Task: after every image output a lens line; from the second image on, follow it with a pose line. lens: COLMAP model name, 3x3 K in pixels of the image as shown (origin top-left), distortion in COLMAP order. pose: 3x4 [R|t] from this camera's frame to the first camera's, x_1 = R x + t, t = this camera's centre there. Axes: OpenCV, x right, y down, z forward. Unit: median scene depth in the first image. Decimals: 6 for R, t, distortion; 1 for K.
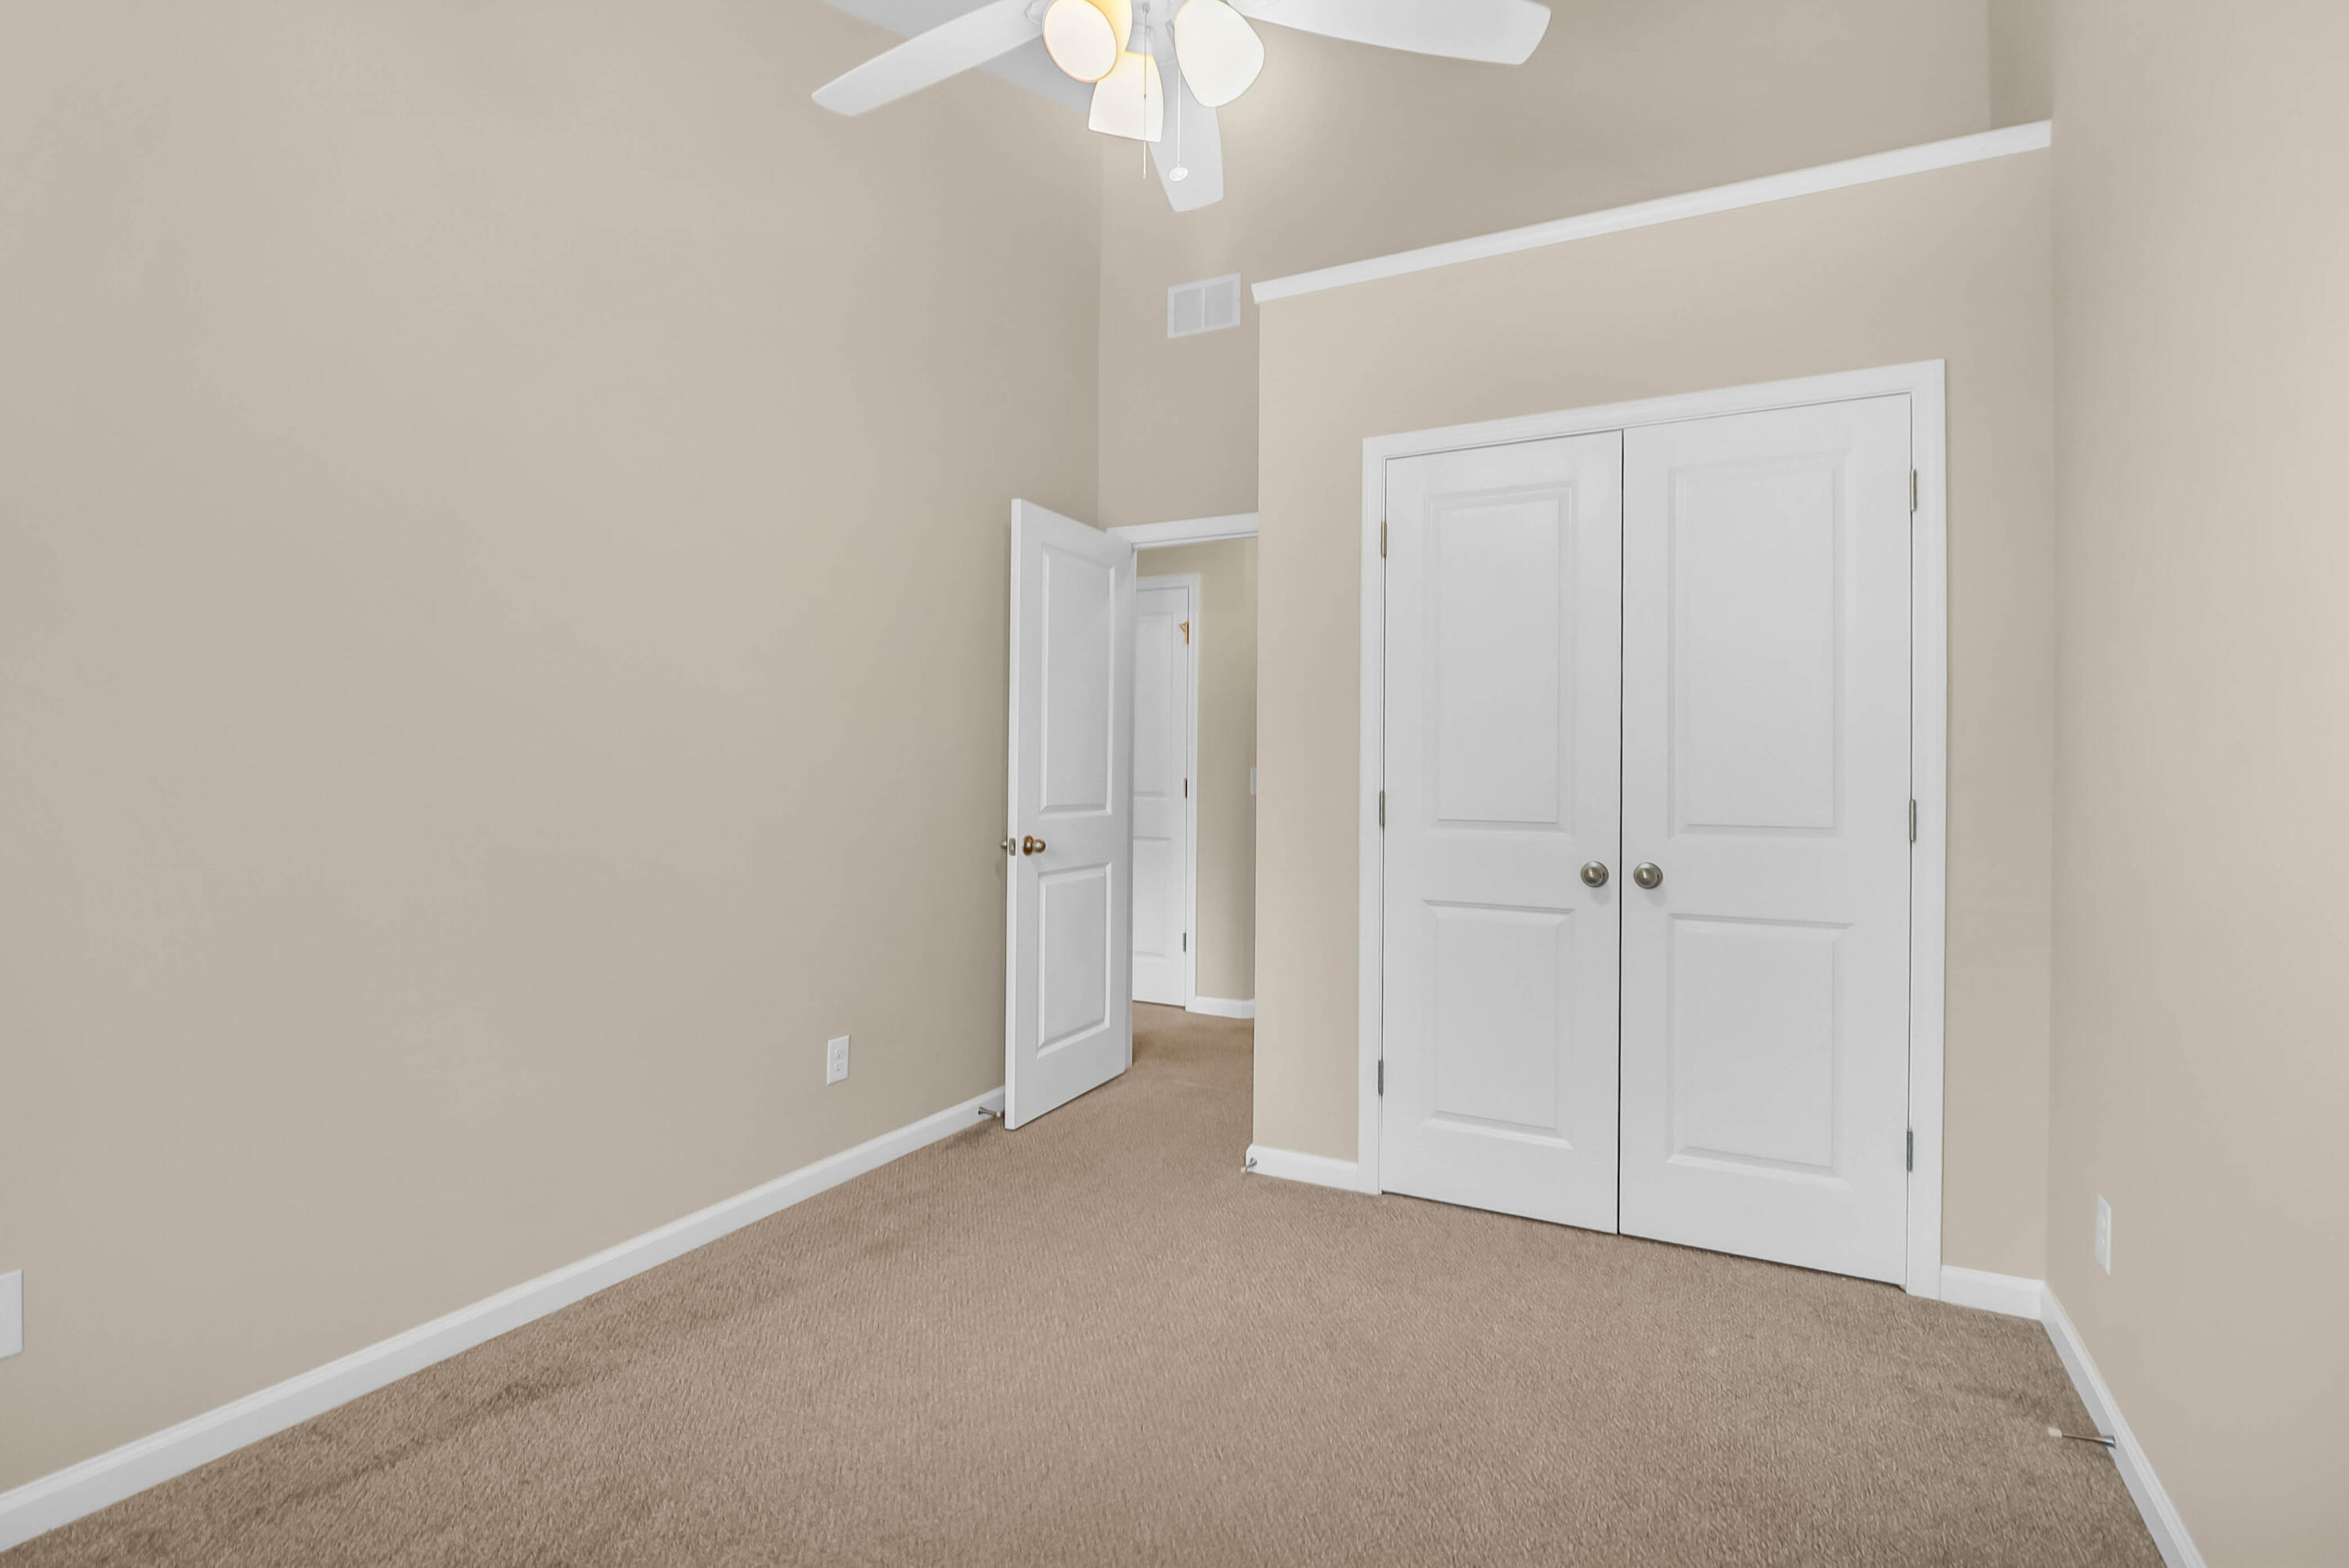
lens RADIAL K [[1104.6, 0, 1174.5], [0, 1104.6, 784.0], [0, 0, 1]] dist [0.002439, 0.000365]
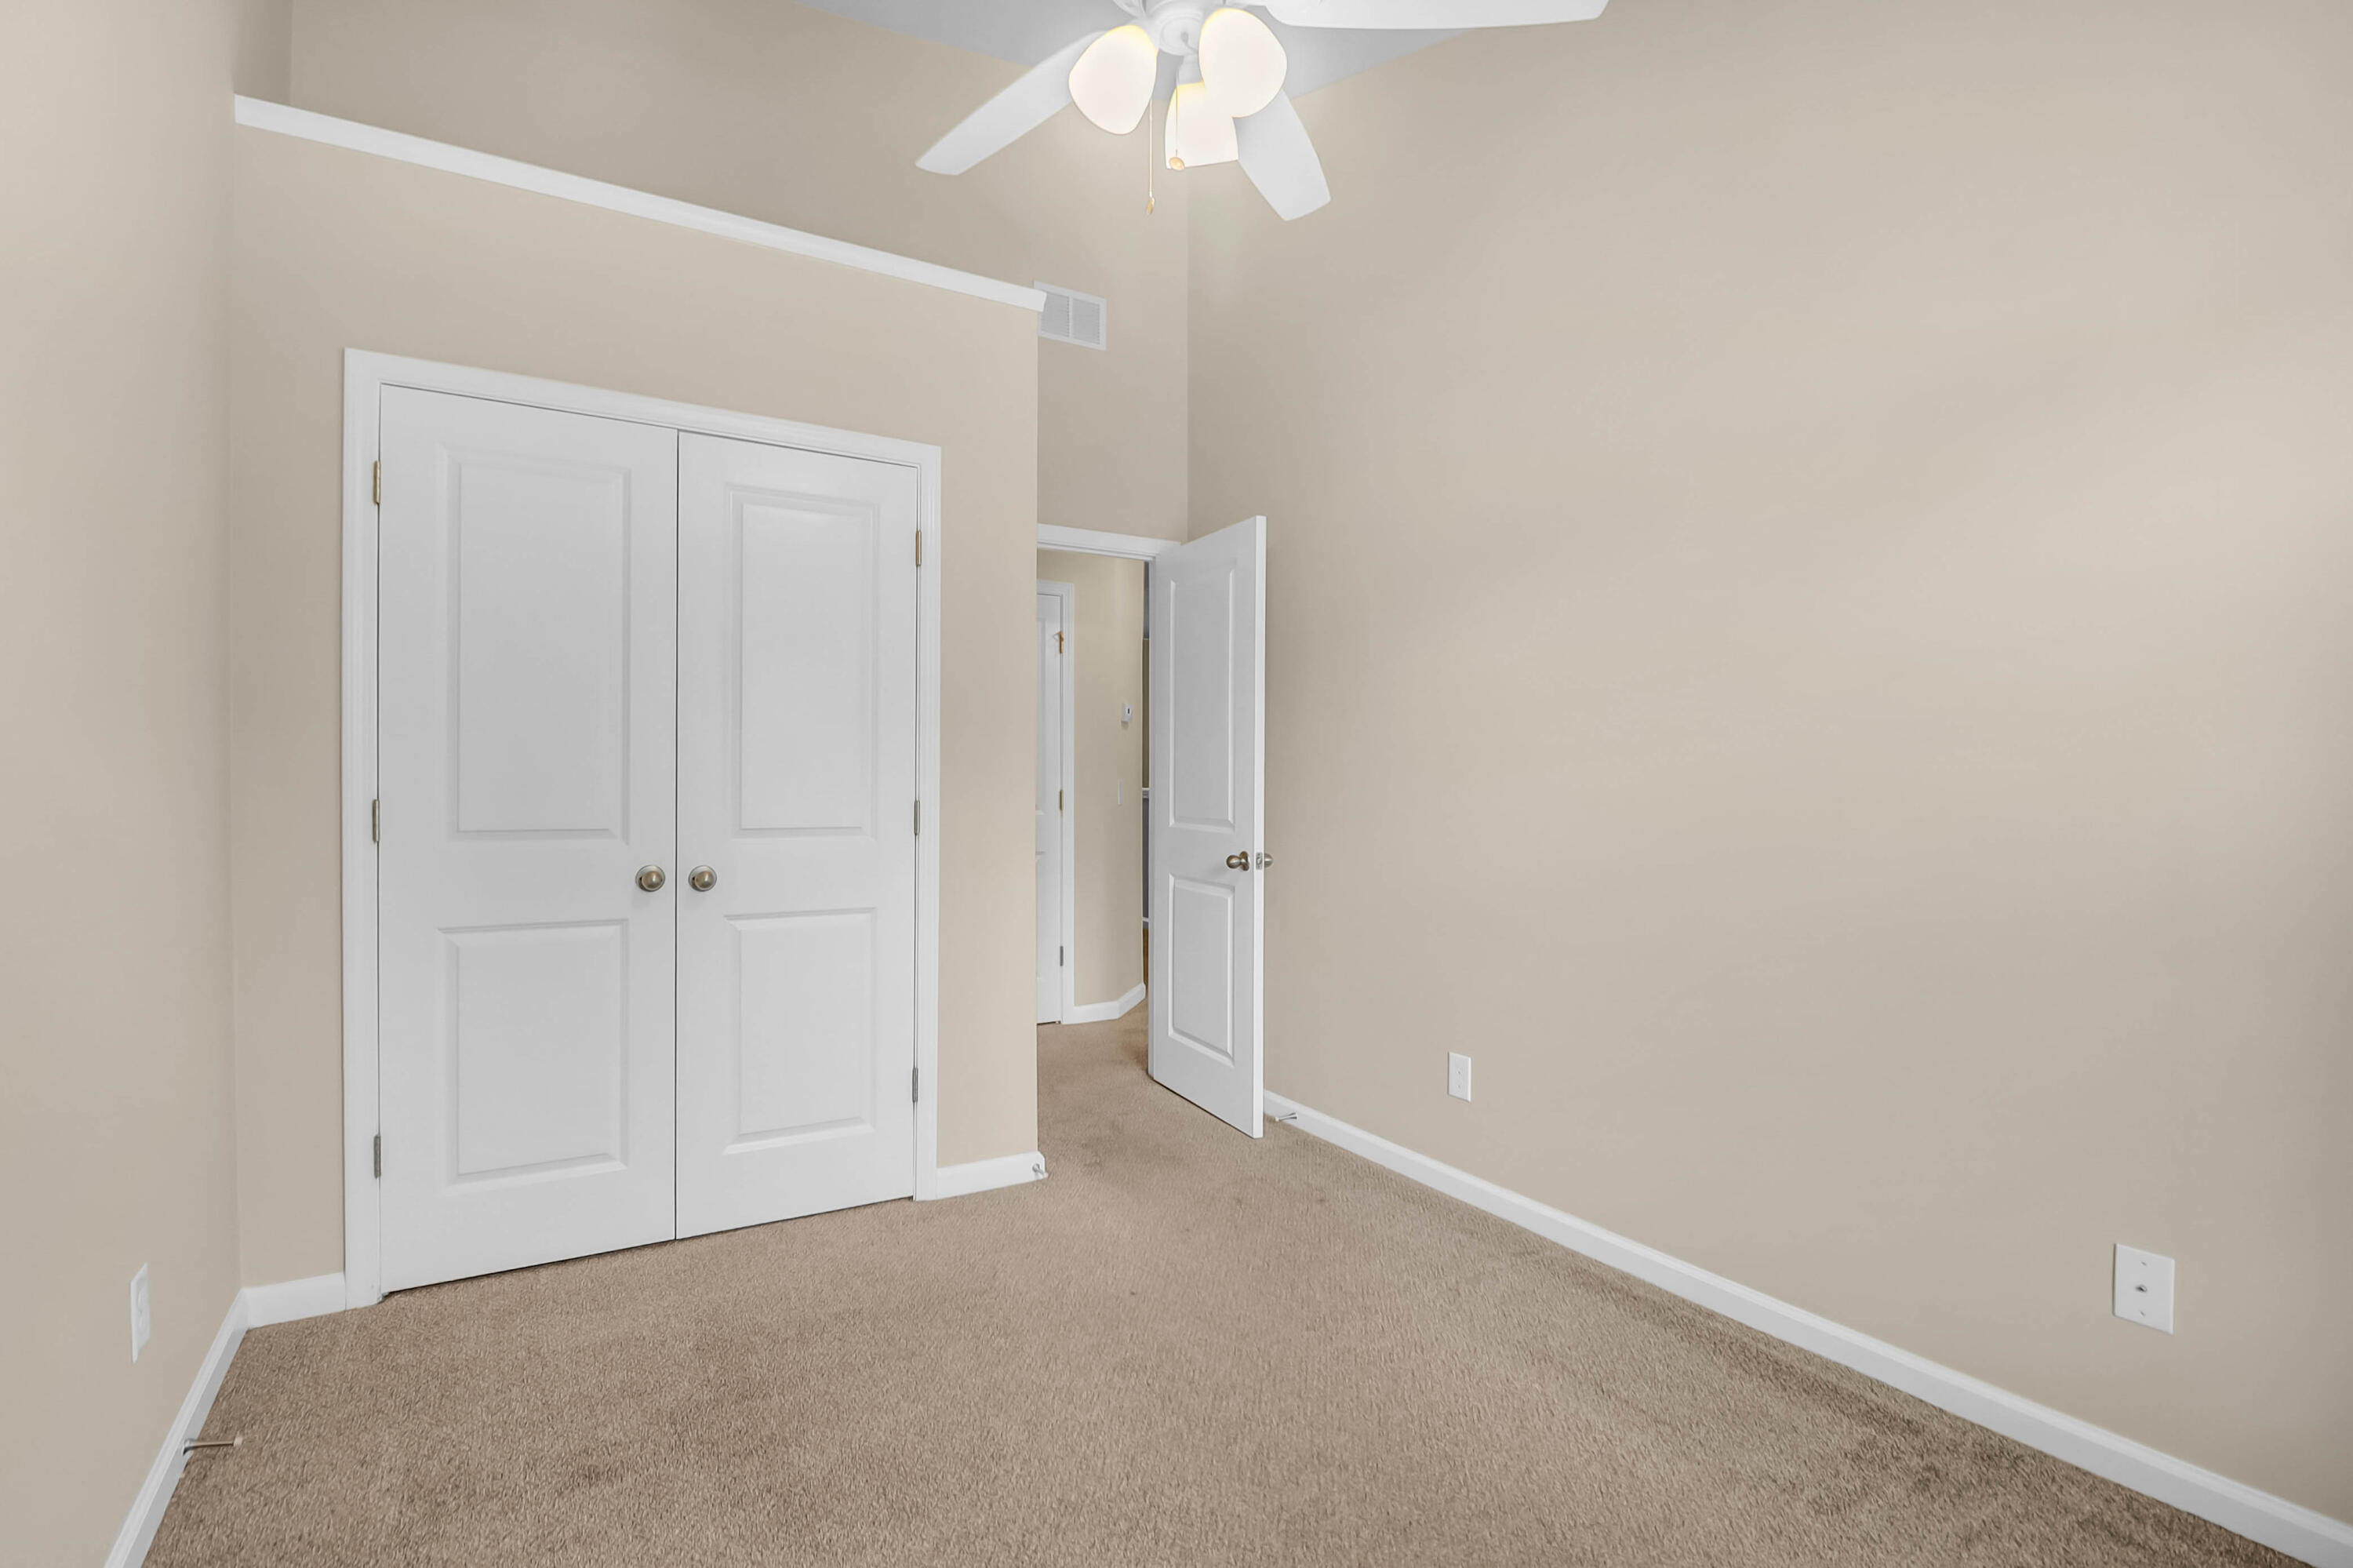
lens RADIAL K [[1109.6, 0, 1155.8], [0, 1109.6, 790.7], [0, 0, 1]] dist [0.000912, -0.011666]
pose [[0.527798, -0.007091, 0.849340, -0.219490], [0.002907, 0.999974, 0.006542, -0.002876], [-0.849365, -0.000983, 0.527805, 0.112369]]
